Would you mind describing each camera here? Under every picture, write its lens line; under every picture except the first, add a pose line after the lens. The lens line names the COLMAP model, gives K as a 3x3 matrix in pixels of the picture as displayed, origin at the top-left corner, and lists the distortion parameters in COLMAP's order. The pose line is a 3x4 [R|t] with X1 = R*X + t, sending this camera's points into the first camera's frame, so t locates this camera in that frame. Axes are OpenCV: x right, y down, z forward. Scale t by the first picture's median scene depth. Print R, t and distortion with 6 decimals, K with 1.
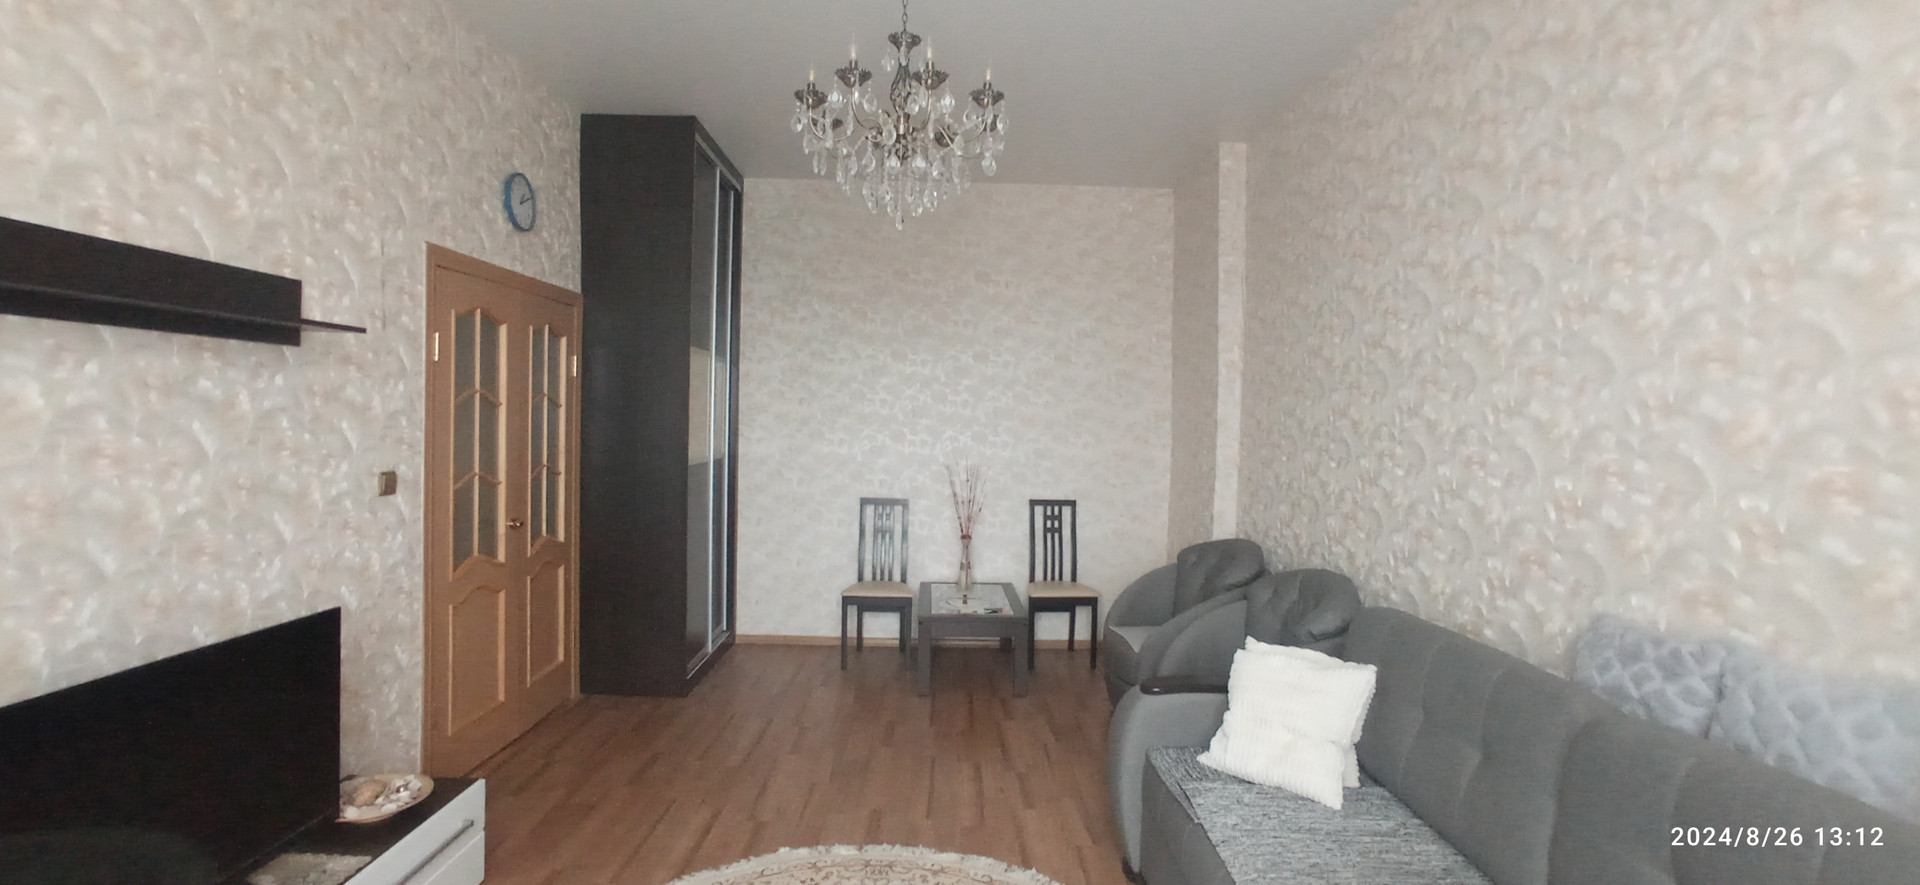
lens RADIAL K [[849.4, 0, 1002.0], [0, 849.4, 433.0], [0, 0, 1]] dist [-0.040436, 0.012773]
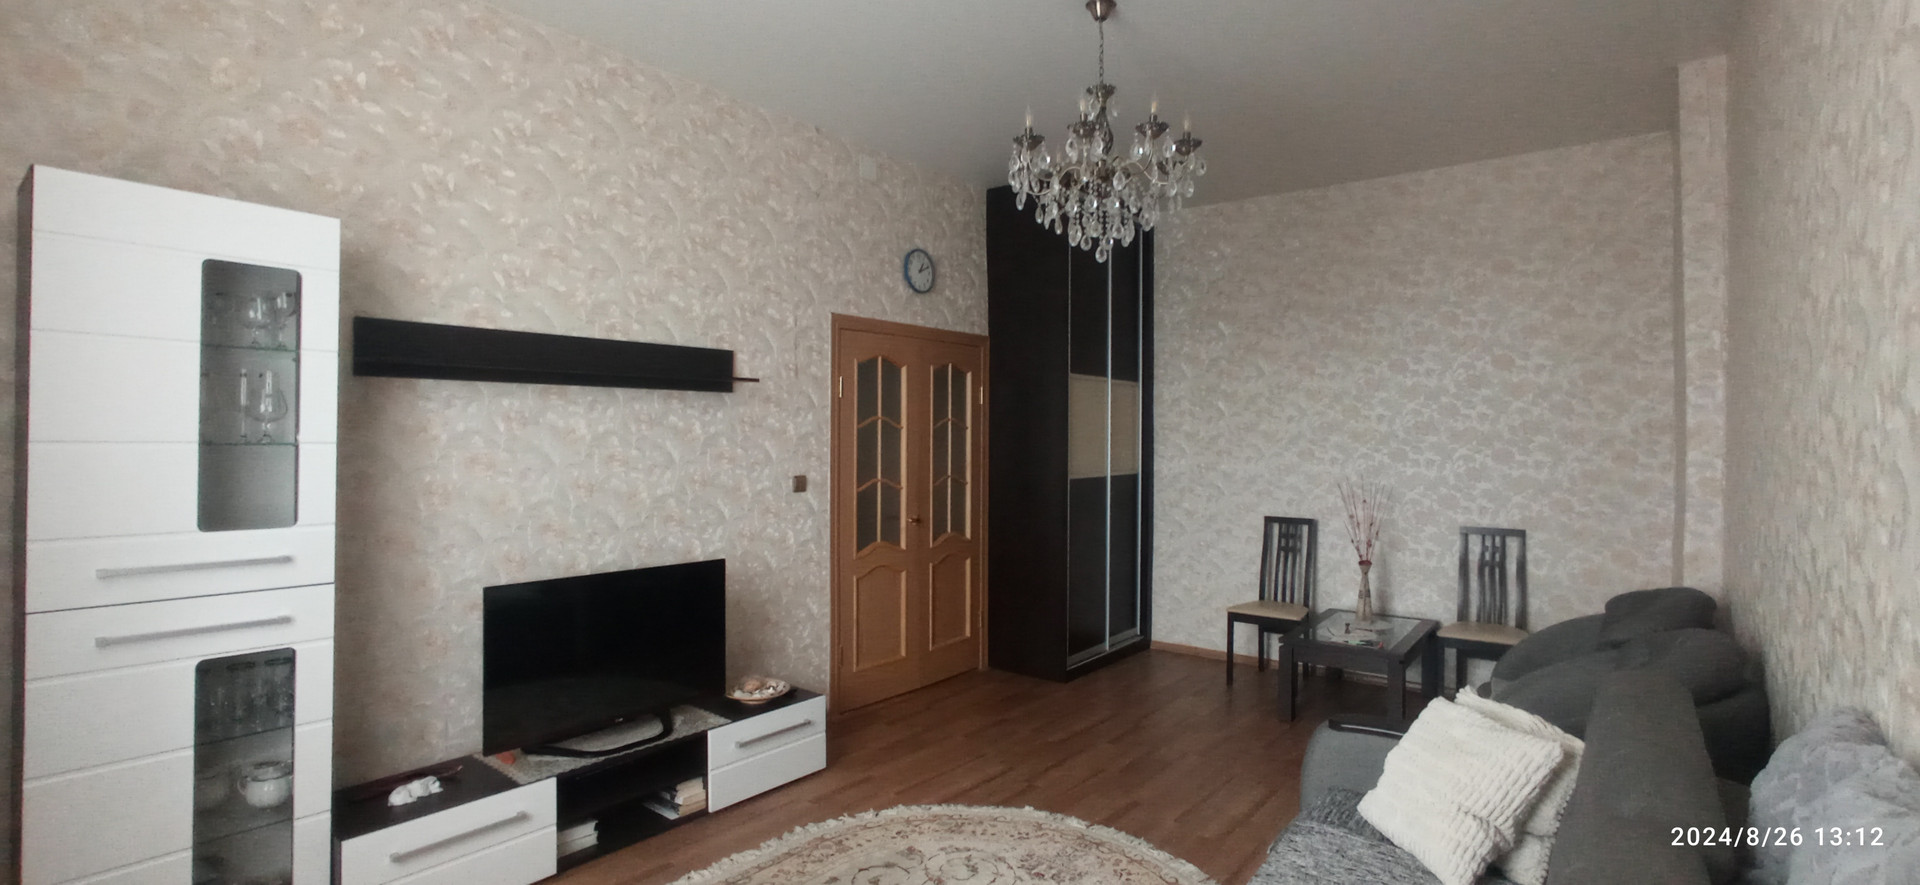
lens RADIAL K [[849.4, 0, 942.3], [0, 849.4, 429.6], [0, 0, 1]] dist [-0.040436, 0.012773]
pose [[0.770457, -0.018530, -0.637223, 0.368117], [0.000454, 0.999593, -0.028518, 0.008153], [0.637492, 0.021683, 0.770151, 0.018580]]
